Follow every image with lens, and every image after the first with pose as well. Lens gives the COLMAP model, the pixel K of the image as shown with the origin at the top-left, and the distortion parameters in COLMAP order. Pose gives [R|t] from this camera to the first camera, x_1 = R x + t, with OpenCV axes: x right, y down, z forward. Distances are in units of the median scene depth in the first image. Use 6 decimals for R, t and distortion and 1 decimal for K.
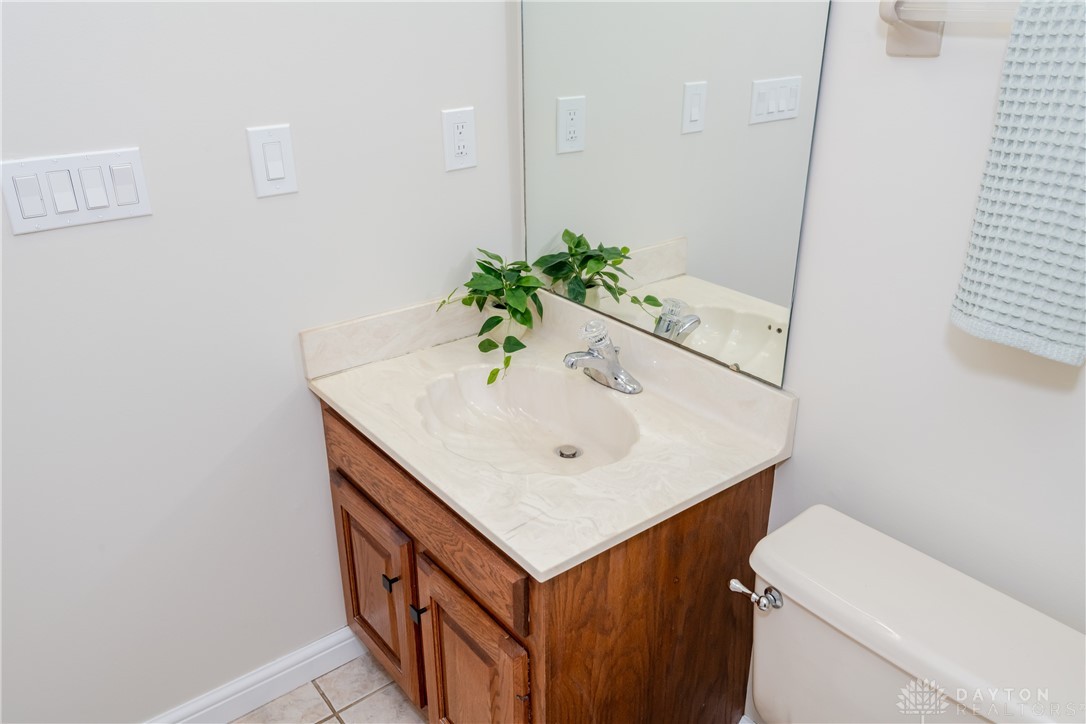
lens RADIAL K [[855.7, 0, 537.8], [0, 855.7, 362.1], [0, 0, 1]] dist [0.024094, 0.003712]
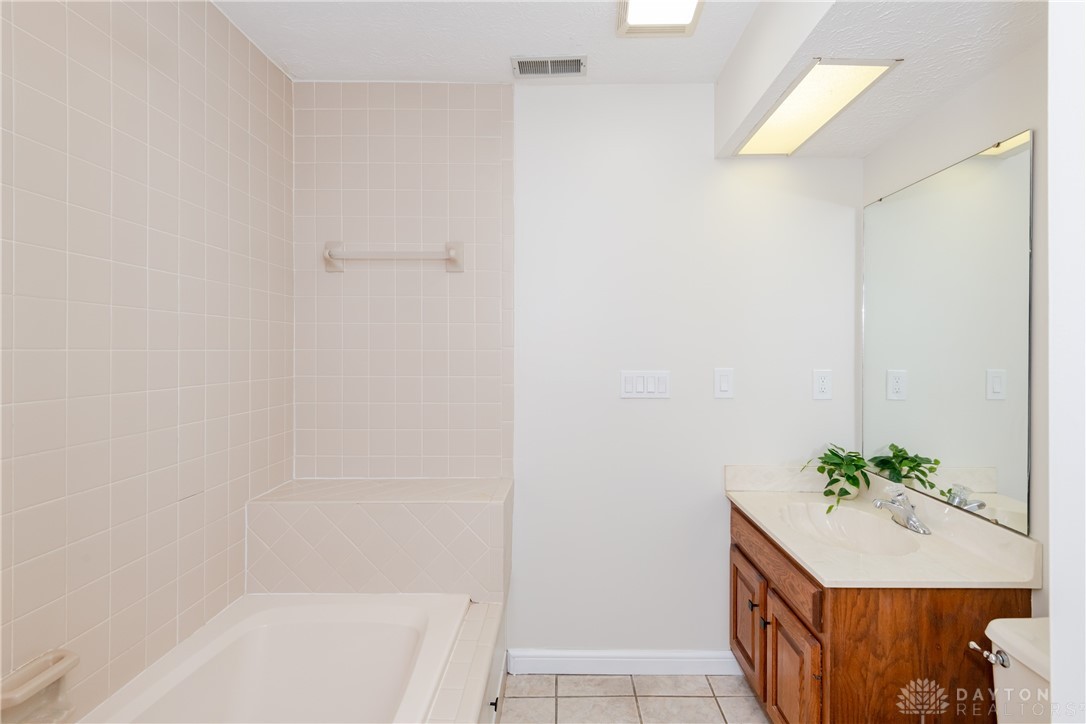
lens RADIAL K [[494.1, 0, 547.2], [0, 494.1, 353.3], [0, 0, 1]] dist [-0.009476, -0.001786]
pose [[0.775158, 0.019565, -0.631464, 0.141257], [-0.263568, 0.918398, -0.295090, 0.188111], [0.574161, 0.395175, 0.717060, -0.219672]]
